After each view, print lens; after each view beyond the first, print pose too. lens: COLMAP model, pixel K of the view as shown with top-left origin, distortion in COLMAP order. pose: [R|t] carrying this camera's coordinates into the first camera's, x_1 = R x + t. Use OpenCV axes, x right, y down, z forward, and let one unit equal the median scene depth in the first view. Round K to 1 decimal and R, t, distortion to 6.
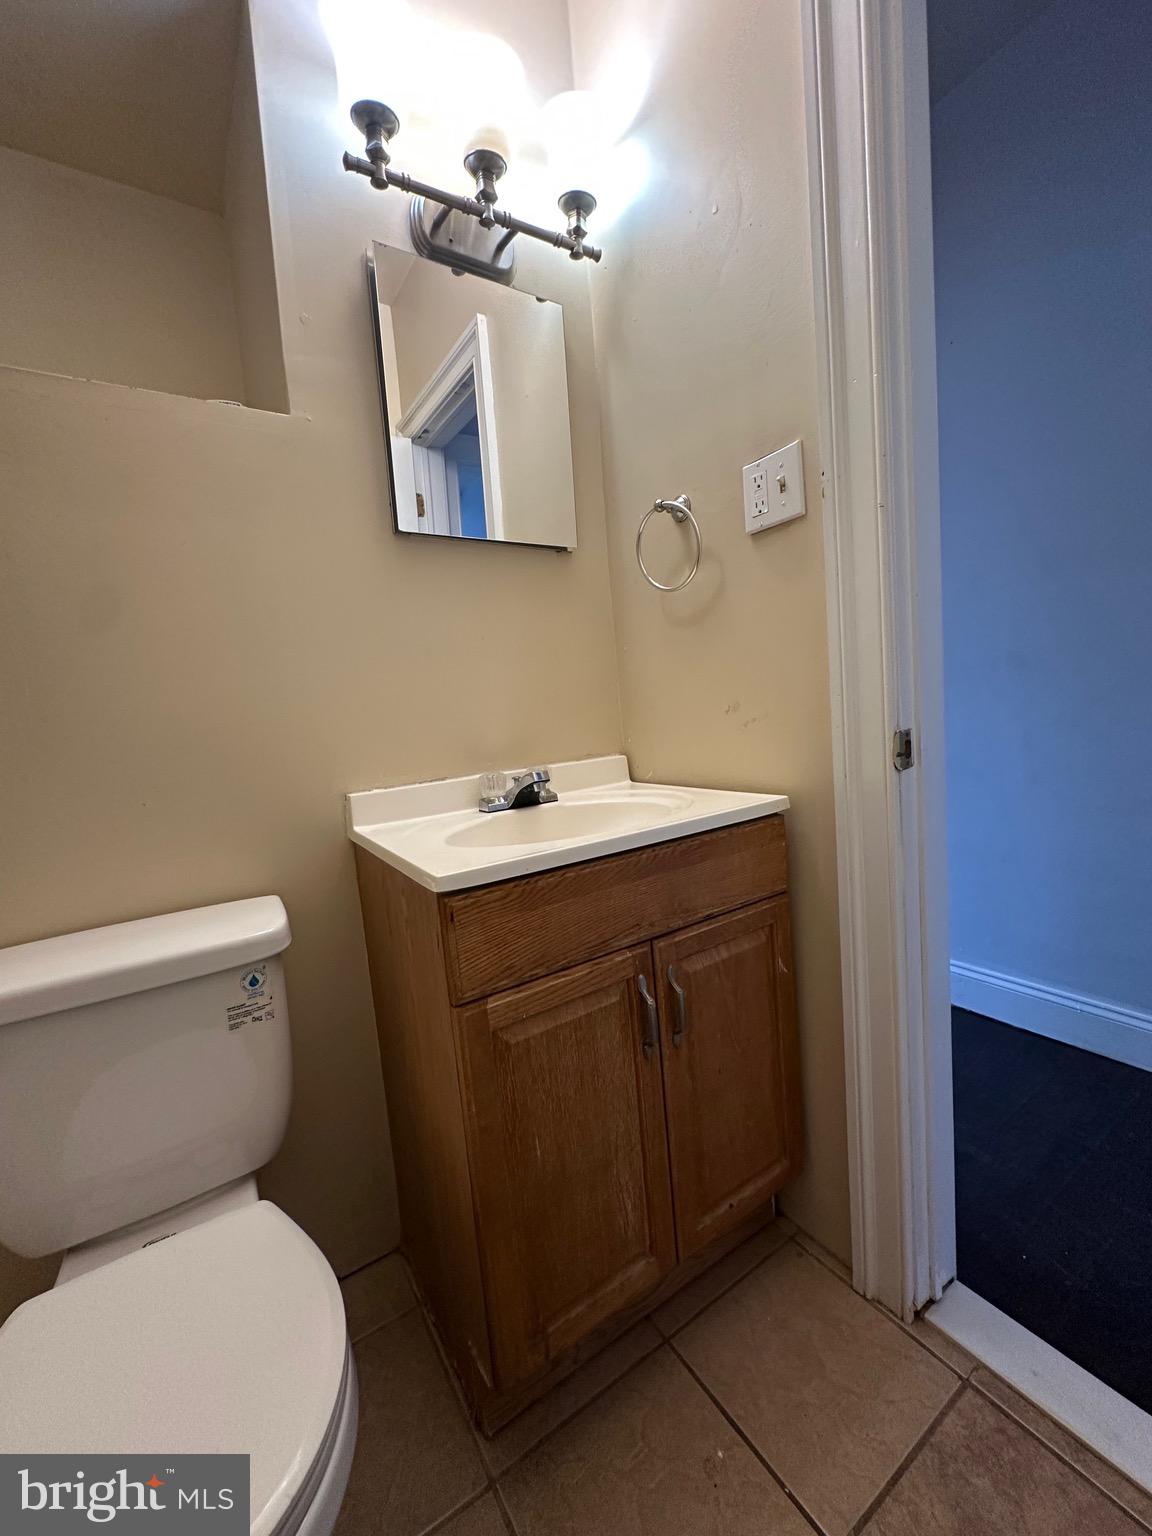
lens RADIAL K [[613.0, 0, 576.0], [0, 613.0, 768.0], [0, 0, 1]] dist [-0.002960, 0.000520]
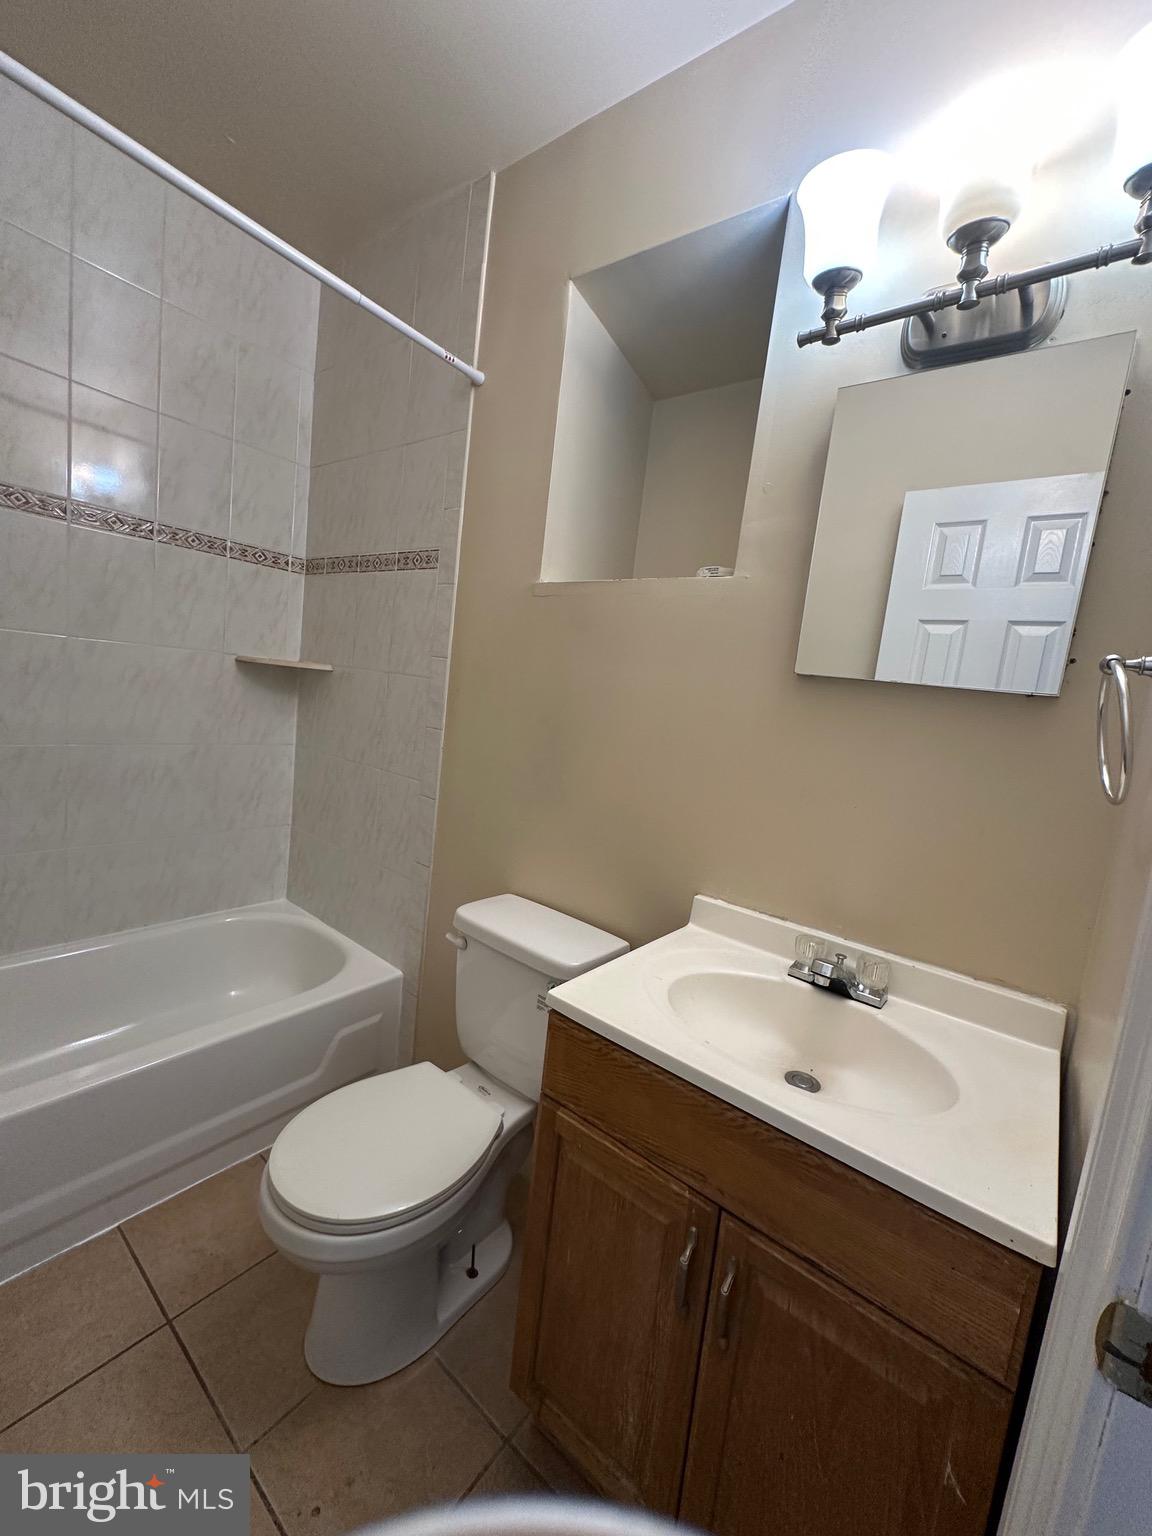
lens RADIAL K [[613.0, 0, 576.0], [0, 613.0, 768.0], [0, 0, 1]] dist [-0.002960, 0.000520]
pose [[0.320266, 0.234200, -0.917922, 0.699394], [-0.227087, 0.959687, 0.165625, -0.404624], [0.919707, 0.155404, 0.360539, 0.411604]]
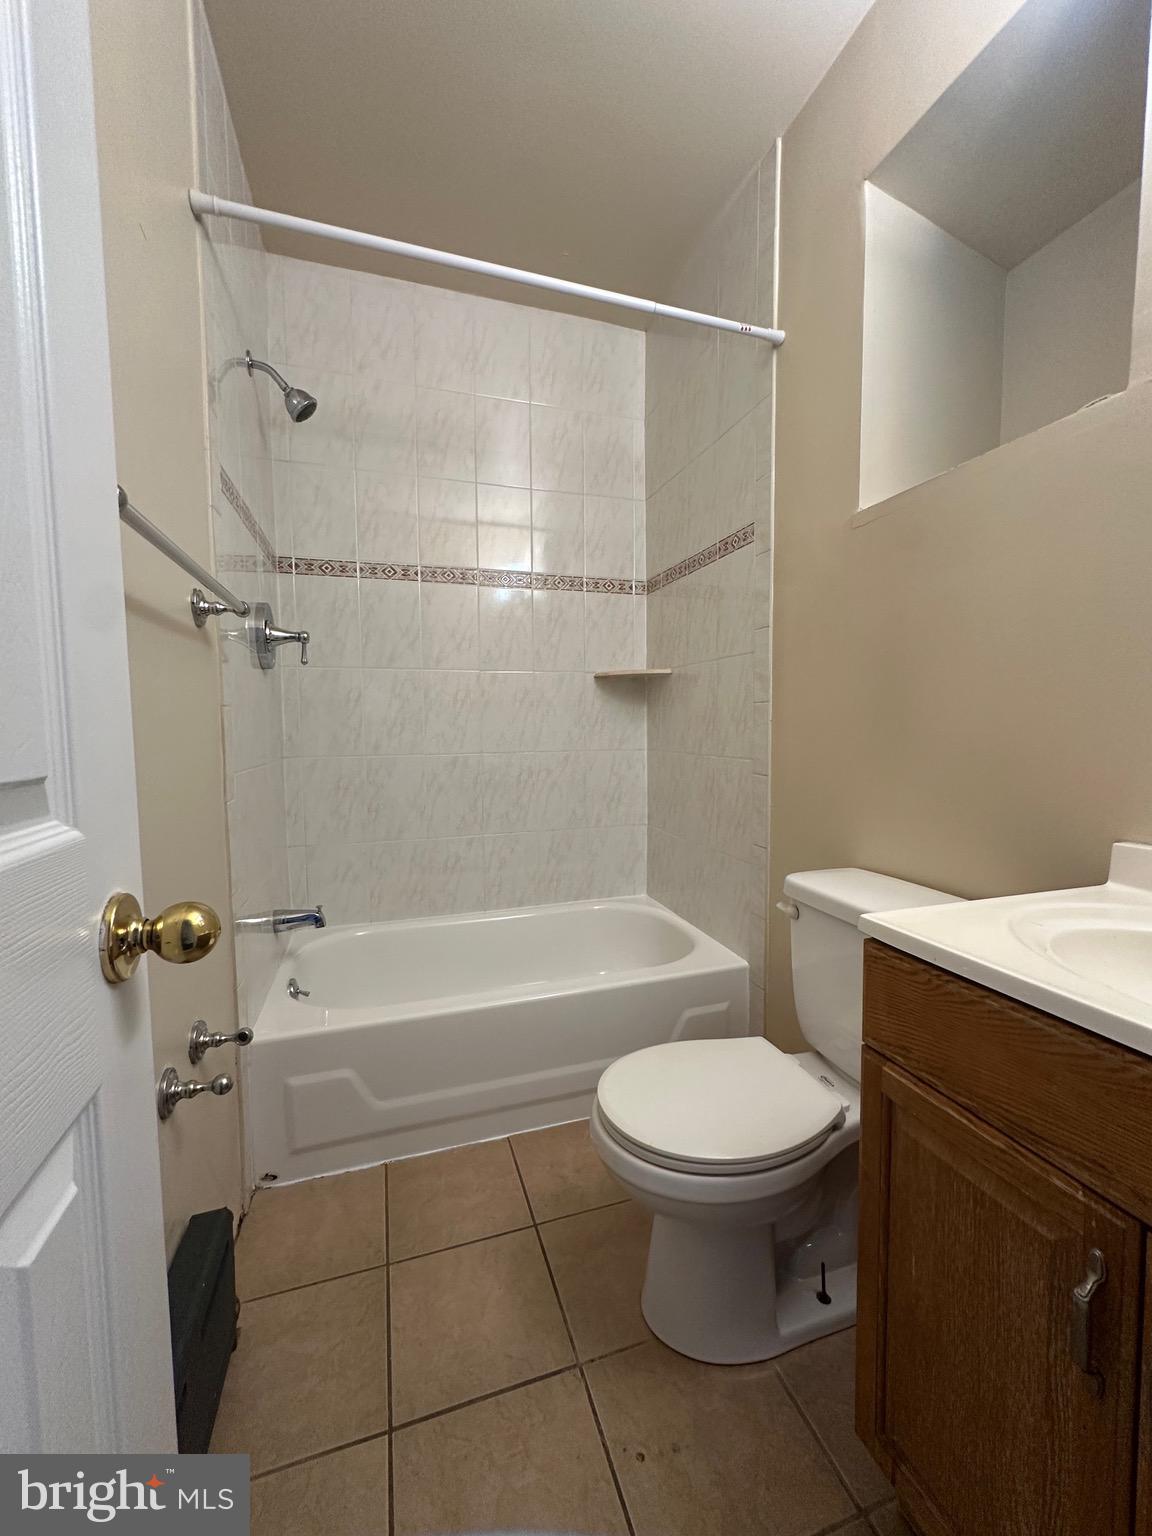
lens RADIAL K [[613.0, 0, 576.0], [0, 613.0, 768.0], [0, 0, 1]] dist [-0.002960, 0.000520]
pose [[-0.252381, 0.149086, -0.956074, 0.711274], [-0.061527, 0.983587, 0.169618, -0.182276], [0.965670, 0.101633, -0.239066, 0.600934]]
